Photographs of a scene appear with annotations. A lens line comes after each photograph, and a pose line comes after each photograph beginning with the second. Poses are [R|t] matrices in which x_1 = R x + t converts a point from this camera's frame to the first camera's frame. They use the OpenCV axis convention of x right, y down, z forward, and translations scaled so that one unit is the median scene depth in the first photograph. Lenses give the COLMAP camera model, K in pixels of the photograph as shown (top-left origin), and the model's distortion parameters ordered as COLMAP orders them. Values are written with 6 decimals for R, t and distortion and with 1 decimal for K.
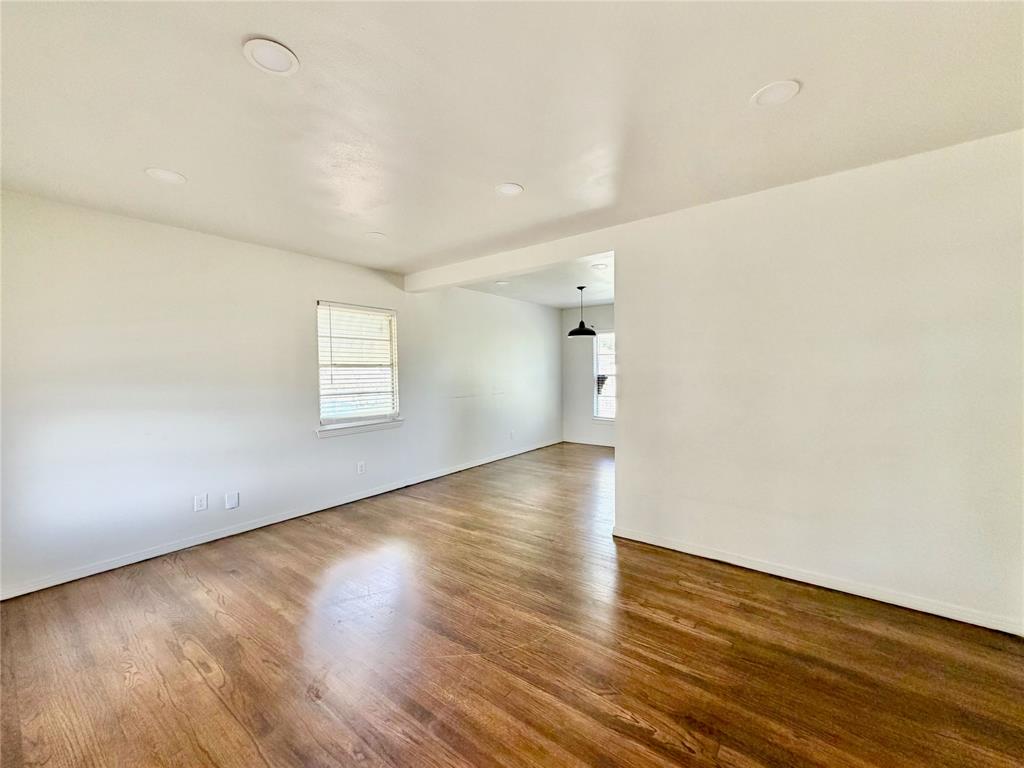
lens RADIAL K [[408.6, 0, 509.2], [0, 408.6, 382.7], [0, 0, 1]] dist [-0.000676, -0.000127]
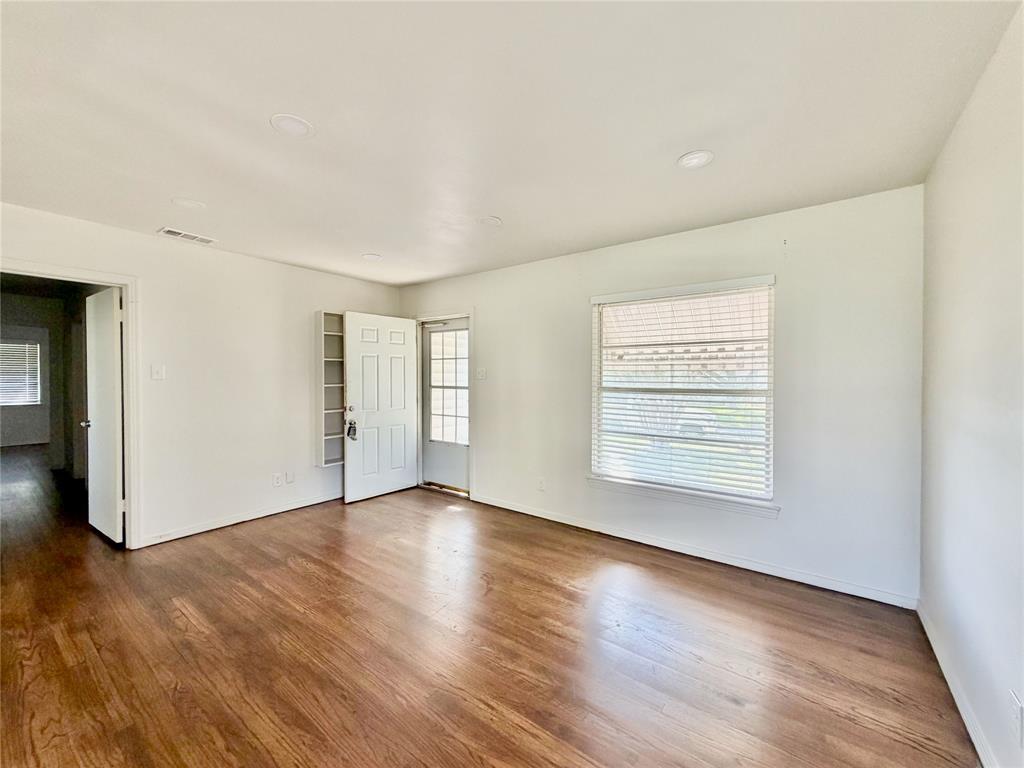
lens RADIAL K [[408.6, 0, 509.2], [0, 408.6, 382.7], [0, 0, 1]] dist [-0.000676, -0.000127]
pose [[-0.999780, 0.011372, -0.017639, -0.244021], [0.010592, 0.998990, 0.043665, -0.032729], [0.018118, 0.043468, -0.998891, 1.166340]]
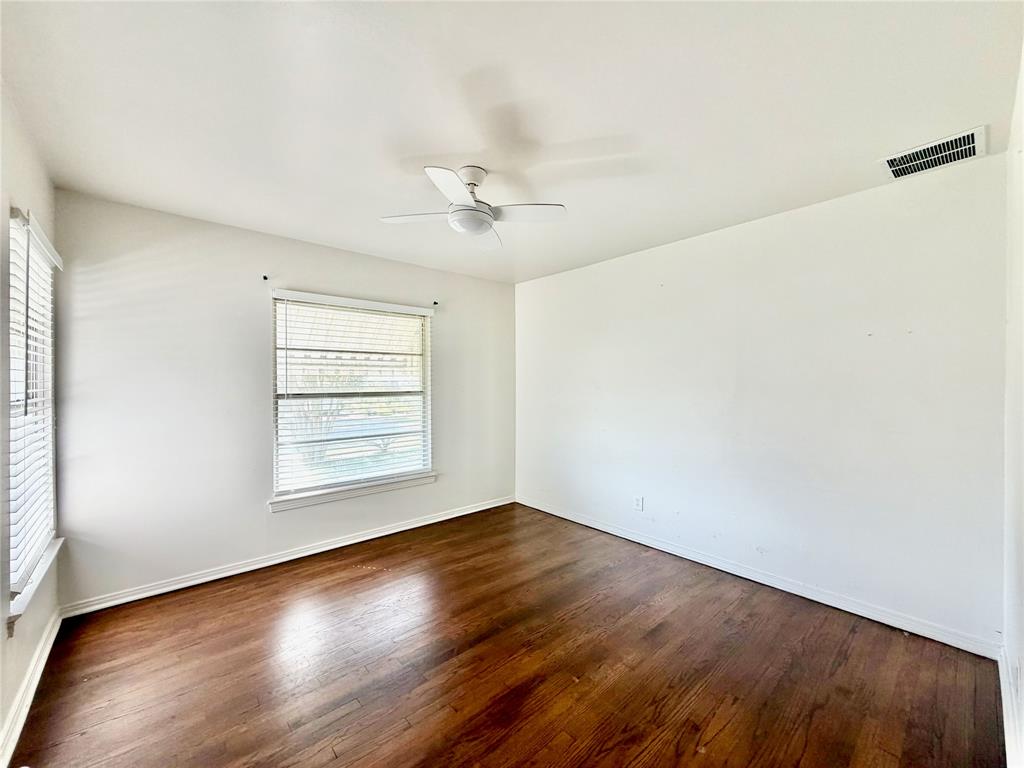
lens RADIAL K [[408.6, 0, 509.2], [0, 408.6, 382.7], [0, 0, 1]] dist [-0.000676, -0.000127]
pose [[-0.190684, 0.014367, -0.981546, 0.249396], [-0.019195, 0.999647, 0.018361, -0.025395], [0.981464, 0.022342, -0.190341, 0.835217]]
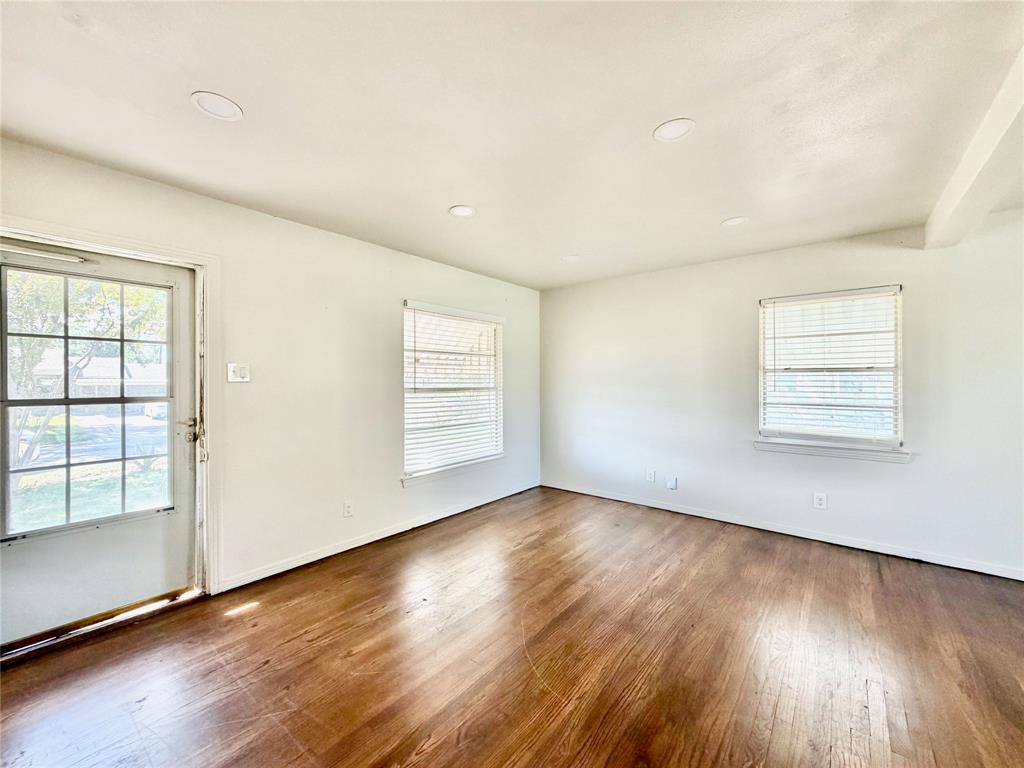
lens RADIAL K [[408.6, 0, 509.2], [0, 408.6, 382.7], [0, 0, 1]] dist [-0.000676, -0.000127]
pose [[-0.032358, 0.019785, -0.999281, 0.498807], [-0.027713, 0.999402, 0.020685, -0.019202], [0.999092, 0.028363, -0.031790, 0.493494]]
